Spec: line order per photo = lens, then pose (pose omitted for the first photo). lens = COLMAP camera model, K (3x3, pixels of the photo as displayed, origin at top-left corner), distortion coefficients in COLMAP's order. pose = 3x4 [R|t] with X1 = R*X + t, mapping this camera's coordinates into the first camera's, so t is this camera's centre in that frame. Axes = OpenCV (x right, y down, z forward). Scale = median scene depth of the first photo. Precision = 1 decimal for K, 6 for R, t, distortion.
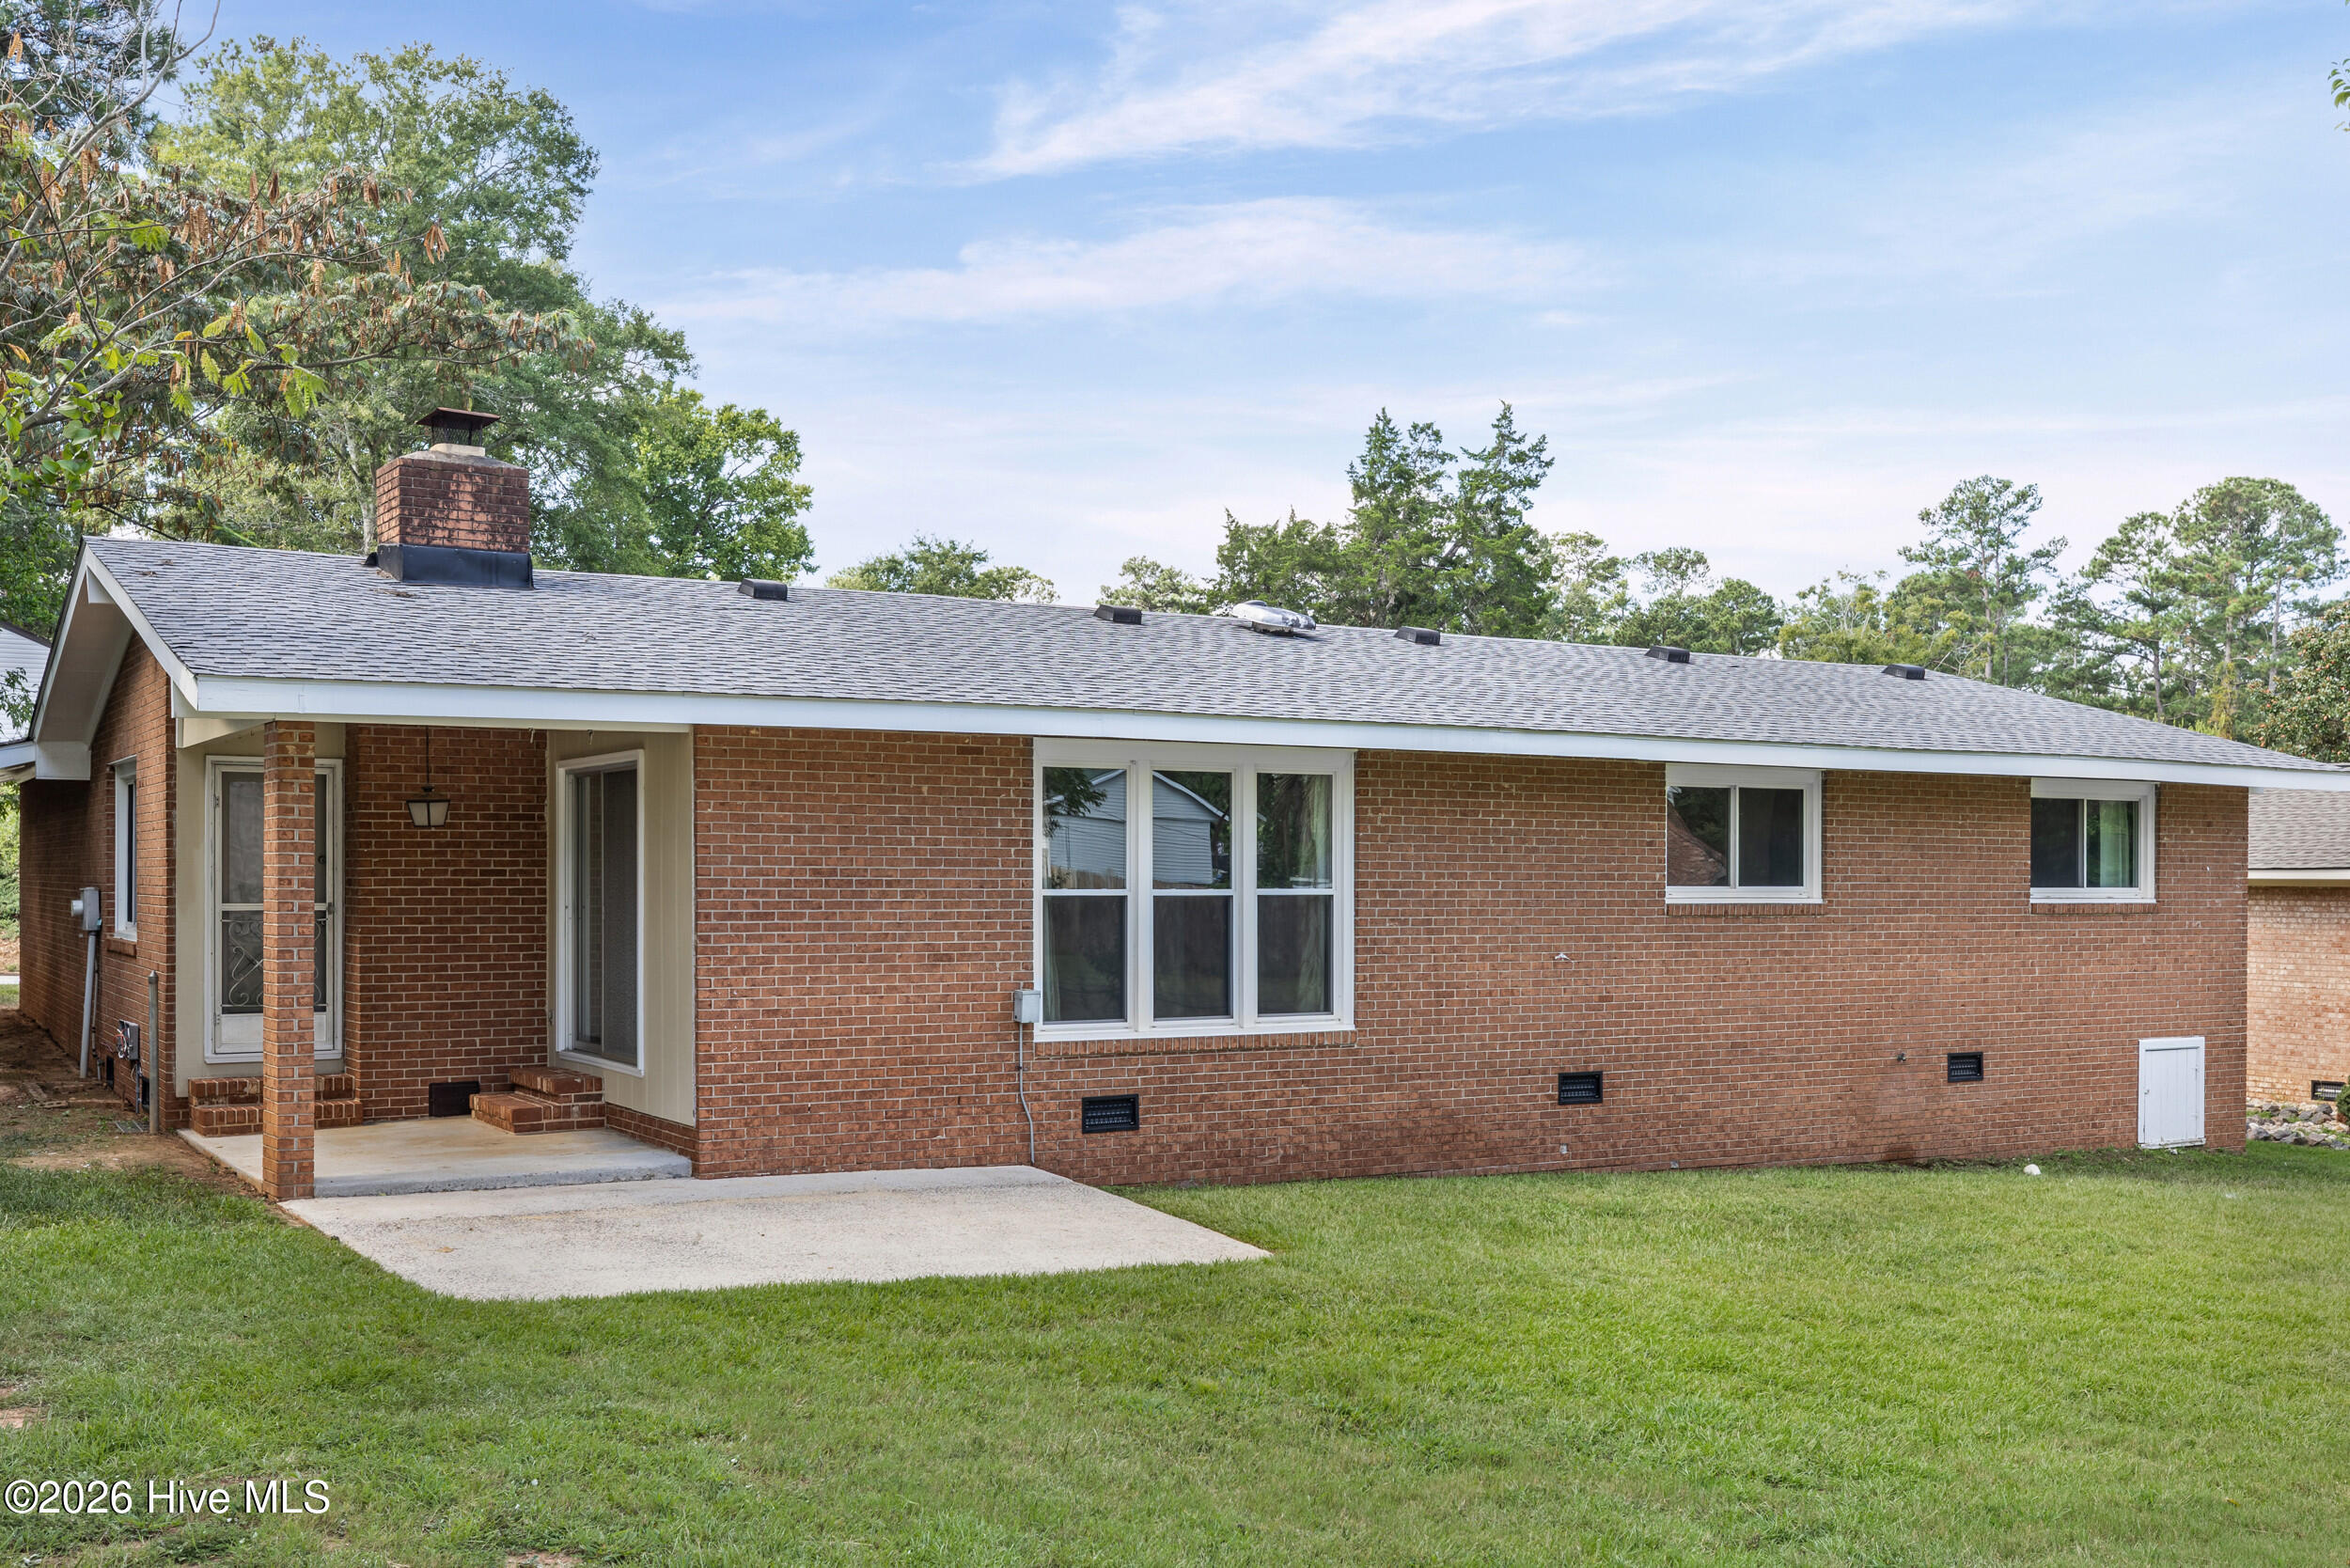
lens RADIAL K [[2348.4, 0, 1180.9], [0, 2348.4, 796.1], [0, 0, 1]] dist [0.005777, 0.000000]
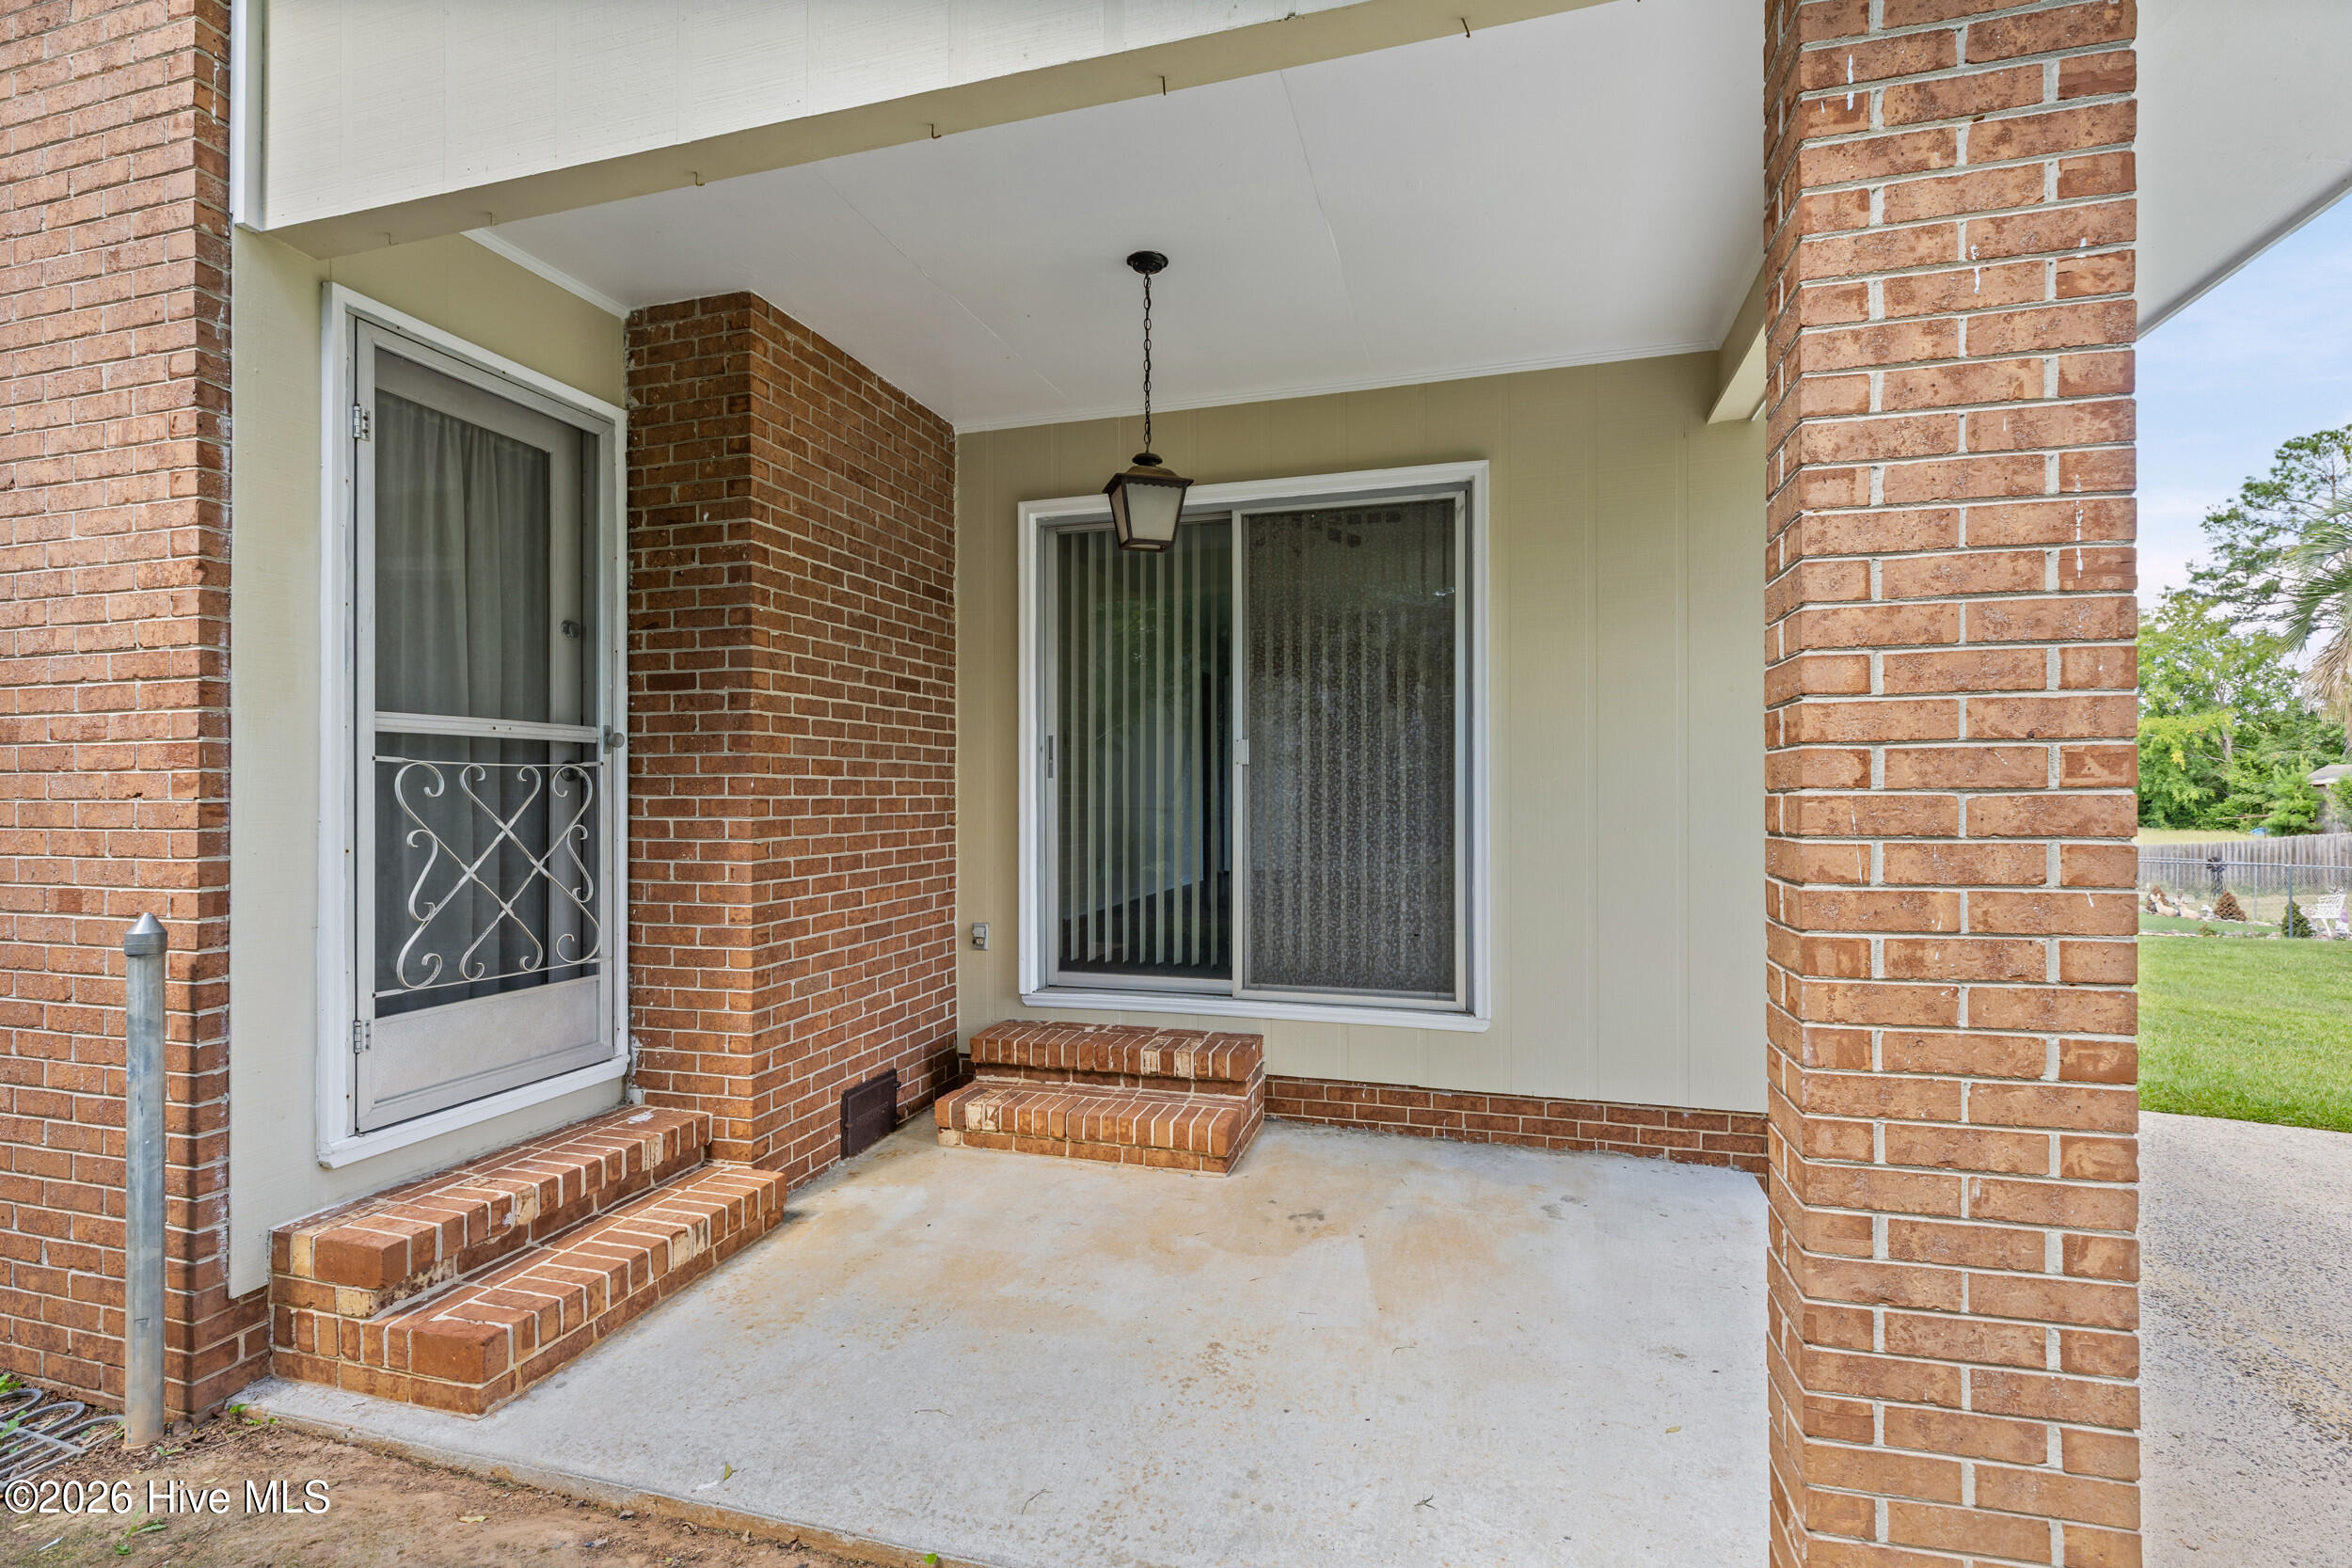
lens RADIAL K [[1056.6, 0, 1171.5], [0, 1056.6, 768.6], [0, 0, 1]] dist [0.007950, -0.000936]
pose [[0.737857, 0.009553, 0.674890, -0.405665], [-0.018705, 0.999805, 0.006298, 0.048531], [-0.674698, -0.017271, 0.737892, 0.756911]]
